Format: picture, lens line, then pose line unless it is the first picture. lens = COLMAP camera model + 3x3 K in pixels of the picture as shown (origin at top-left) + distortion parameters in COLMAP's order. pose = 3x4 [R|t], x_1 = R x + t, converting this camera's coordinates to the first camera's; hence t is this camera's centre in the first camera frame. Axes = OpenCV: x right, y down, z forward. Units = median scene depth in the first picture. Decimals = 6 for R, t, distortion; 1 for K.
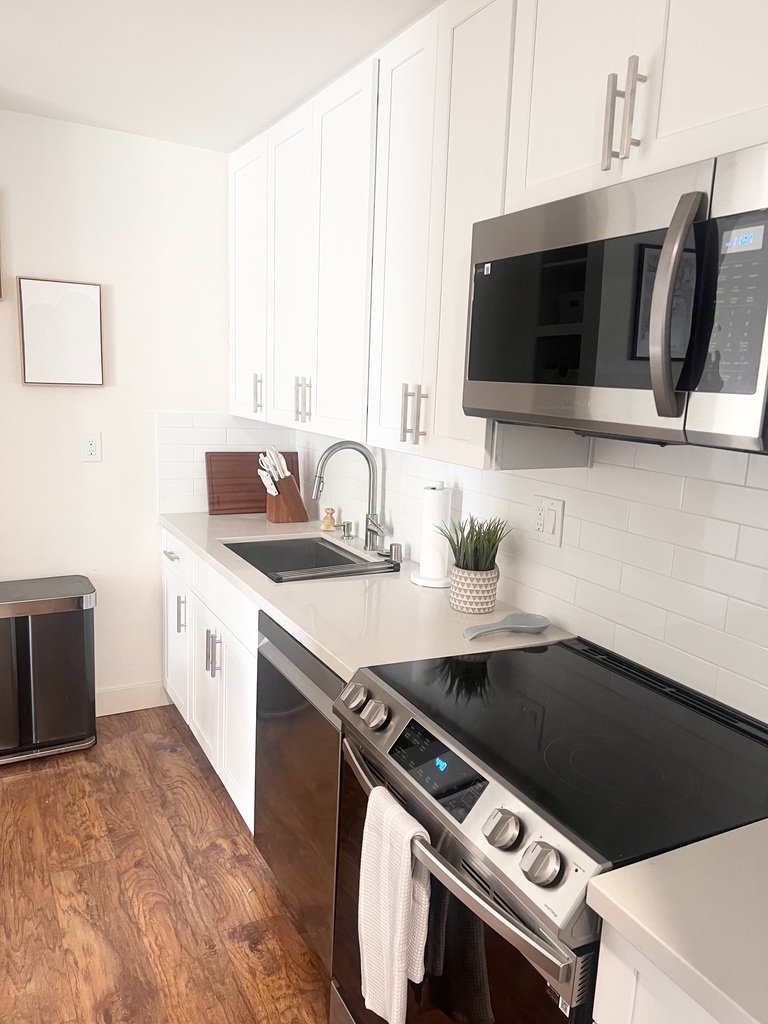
lens RADIAL K [[772.5, 0, 376.0], [0, 772.5, 523.2], [0, 0, 1]] dist [0.064296, -0.074922]
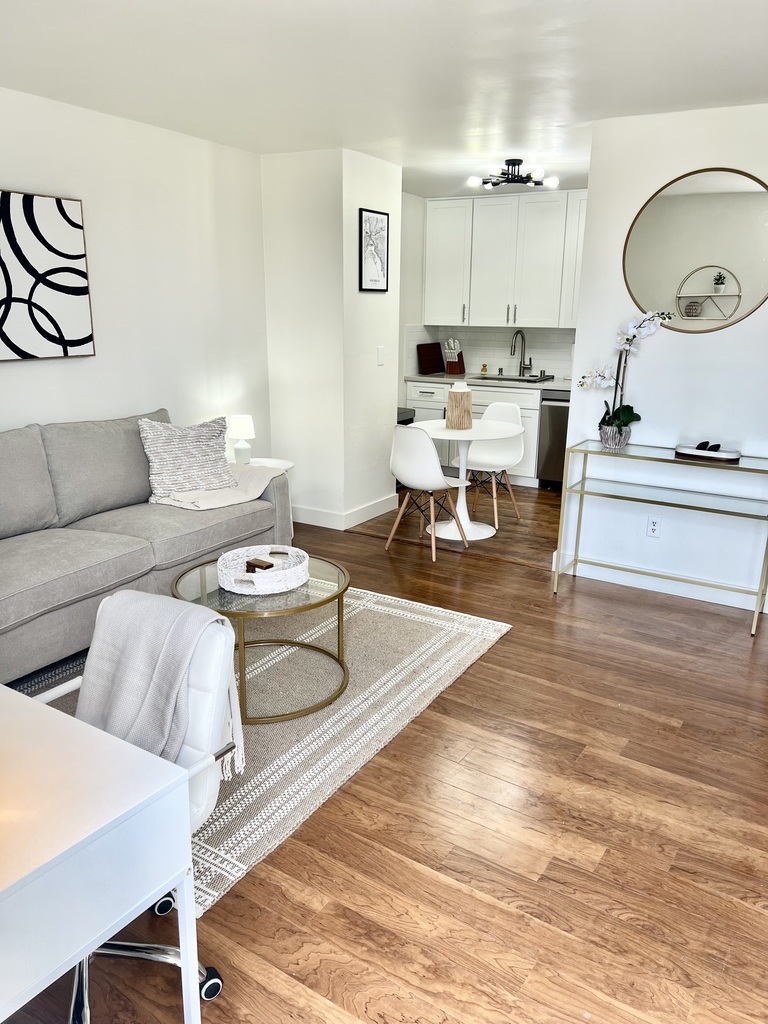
lens RADIAL K [[772.5, 0, 379.7], [0, 772.5, 530.1], [0, 0, 1]] dist [0.064296, -0.074922]
pose [[0.860359, -0.180810, 0.476539, -2.254042], [0.127363, 0.981568, 0.142485, 0.143457], [-0.493519, -0.061895, 0.867530, -1.270975]]
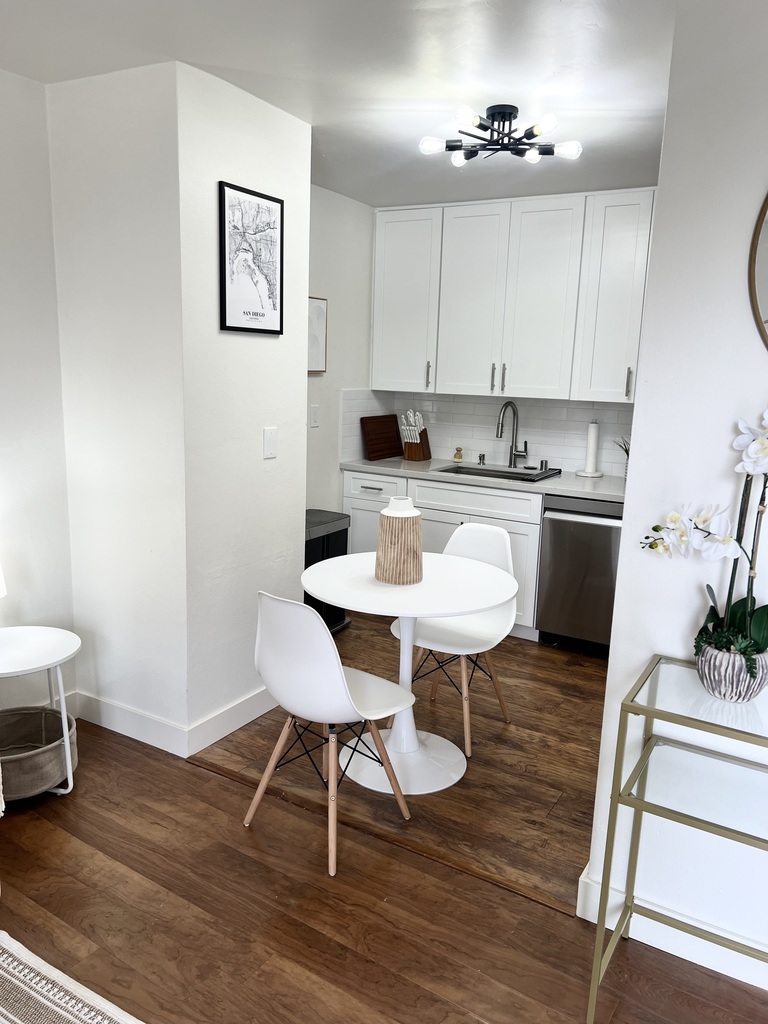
lens RADIAL K [[772.5, 0, 378.9], [0, 772.5, 519.2], [0, 0, 1]] dist [0.064296, -0.074922]
pose [[0.857842, -0.119494, 0.499828, -1.500791], [0.102023, 0.992832, 0.062256, 0.016370], [-0.503684, -0.002412, 0.863884, -0.391565]]
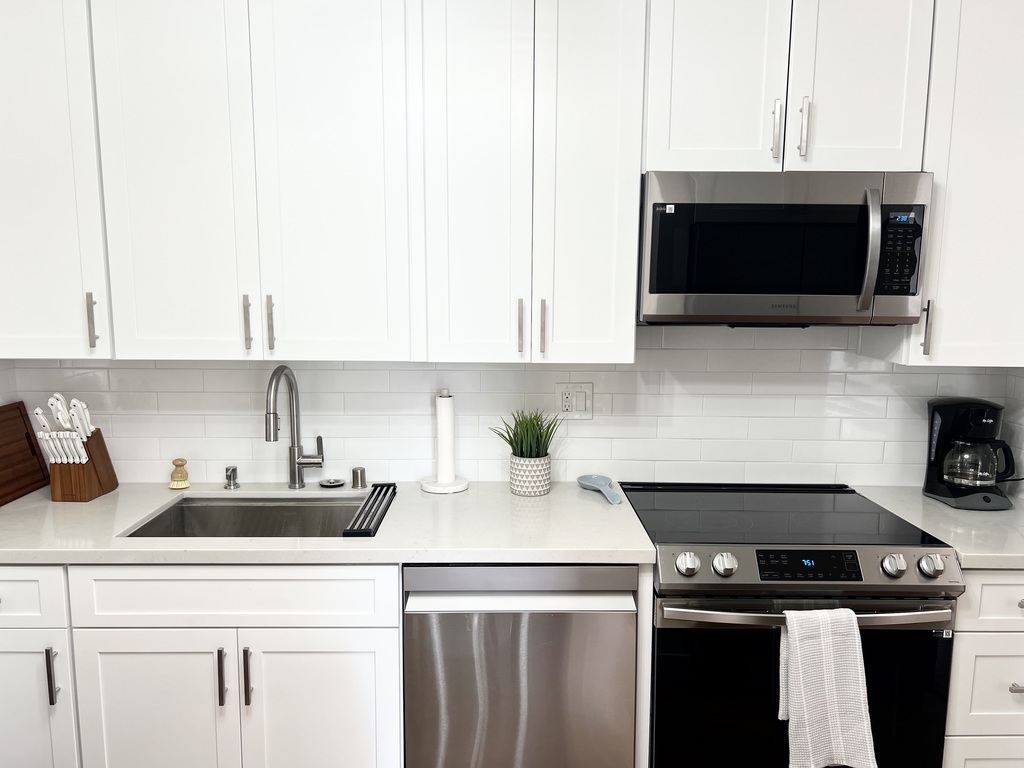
lens RADIAL K [[772.5, 0, 517.6], [0, 772.5, 390.7], [0, 0, 1]] dist [0.064296, -0.074922]
pose [[0.447048, -0.162307, 0.879662, -0.890358], [0.178692, 0.979783, 0.089968, -0.144902], [-0.876480, 0.116968, 0.467013, 0.495311]]
